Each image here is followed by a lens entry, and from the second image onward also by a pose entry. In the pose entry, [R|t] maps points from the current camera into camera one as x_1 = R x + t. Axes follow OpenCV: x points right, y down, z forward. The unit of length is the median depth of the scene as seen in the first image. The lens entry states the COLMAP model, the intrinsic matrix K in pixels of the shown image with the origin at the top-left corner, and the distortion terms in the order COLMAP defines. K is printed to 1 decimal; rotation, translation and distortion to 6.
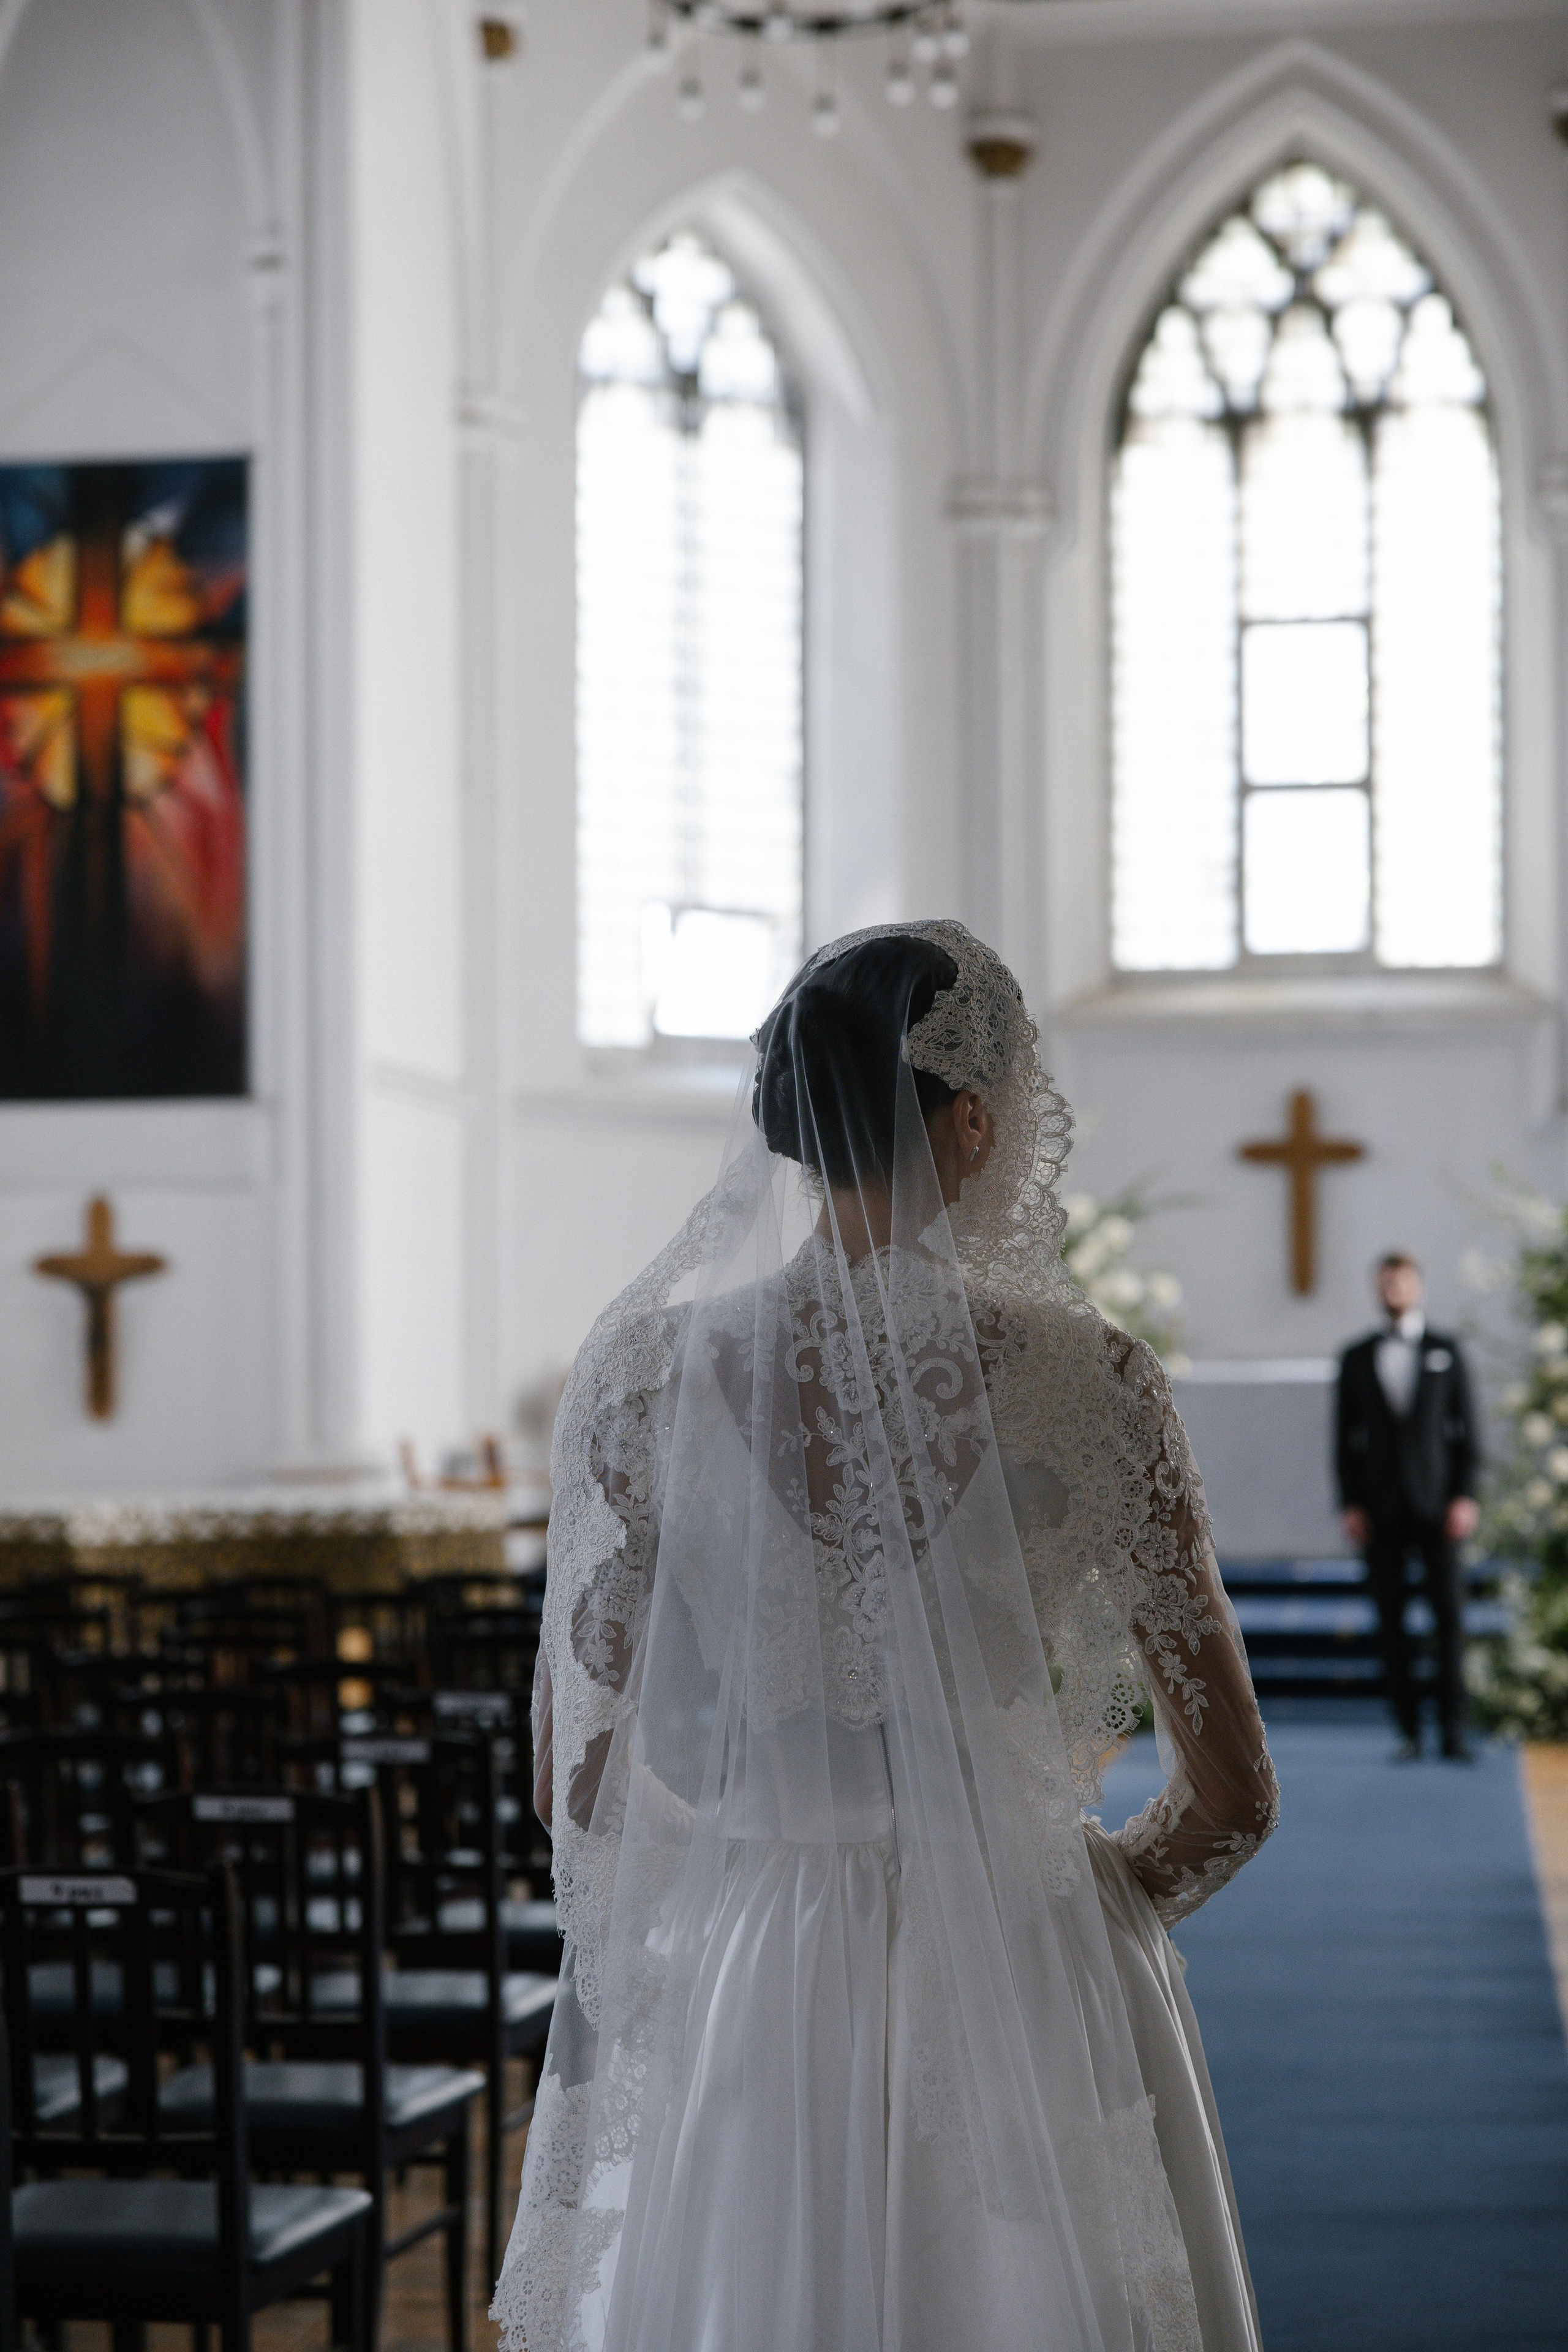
lens RADIAL K [[4154.5, 0, 784.0], [0, 4154.5, 1176.0], [0, 0, 1]] dist [0.022457, -0.026489]
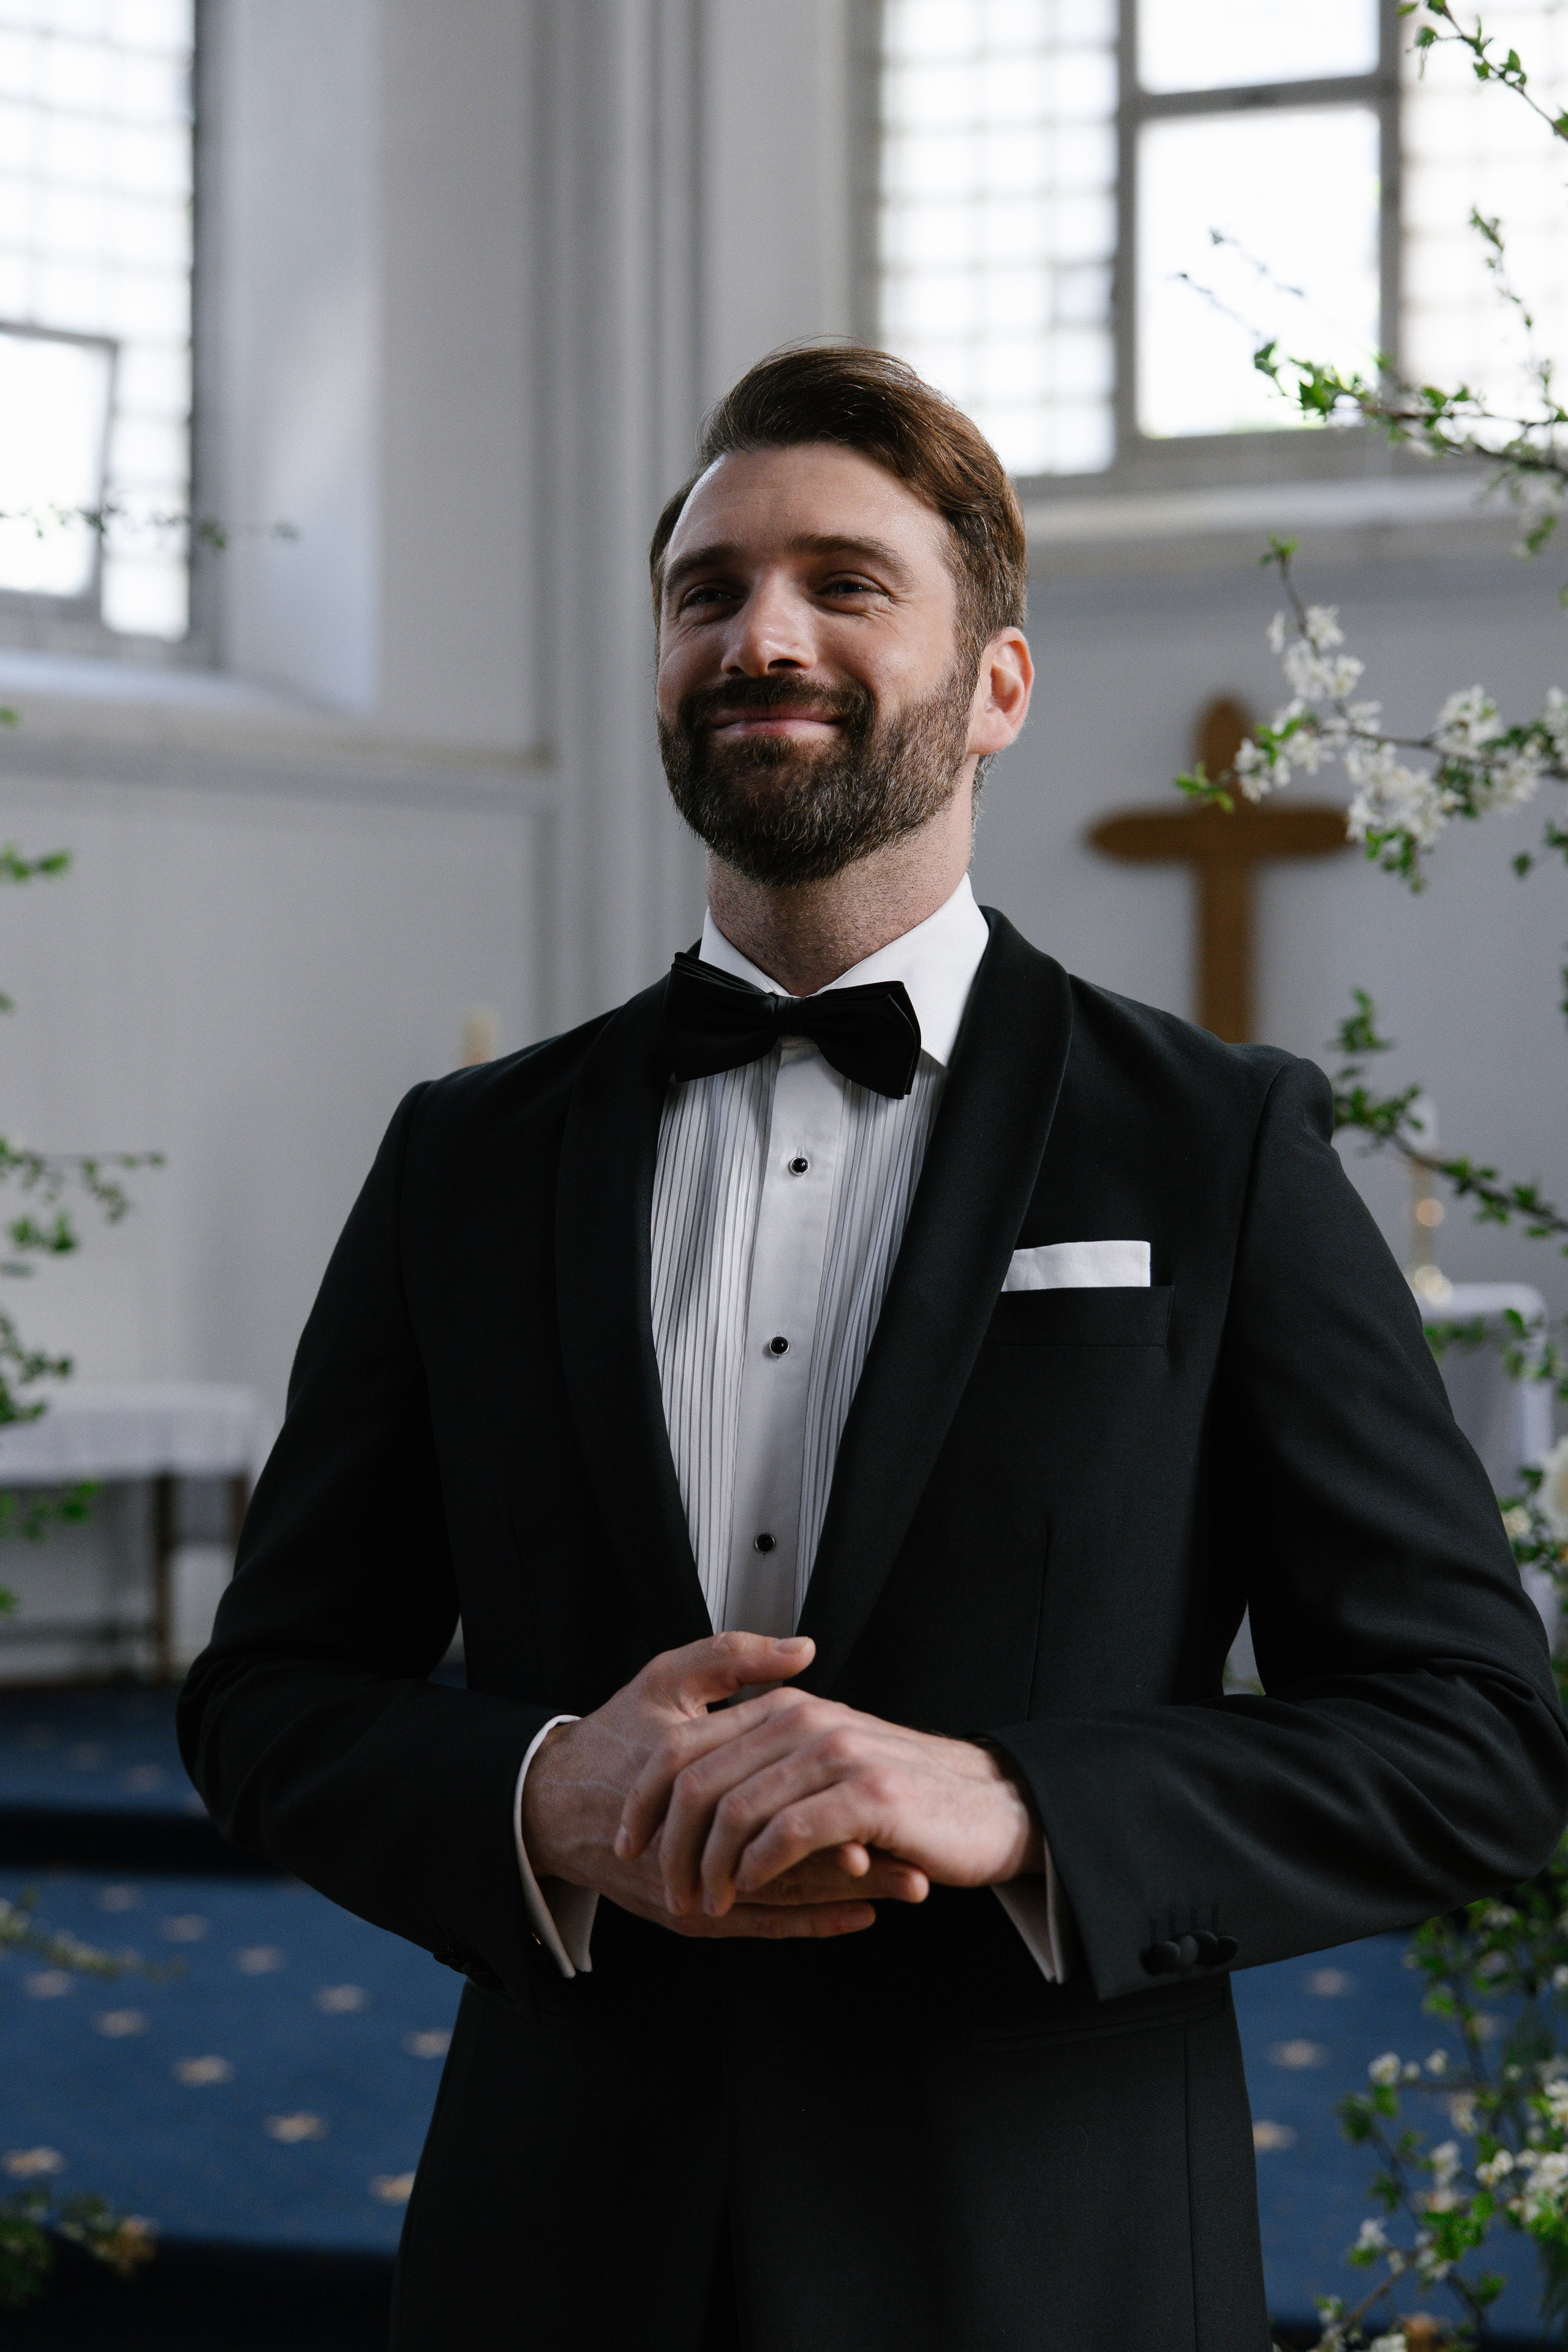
lens RADIAL K [[3197.5, 0, 784.0], [0, 3197.5, 1176.0], [0, 0, 1]] dist [-0.011238, -0.047488]
pose [[0.995665, 0.010219, -0.092451, 0.105662], [-0.009118, 0.999883, 0.012321, 0.028188], [0.092566, -0.011425, 0.995641, 0.618381]]
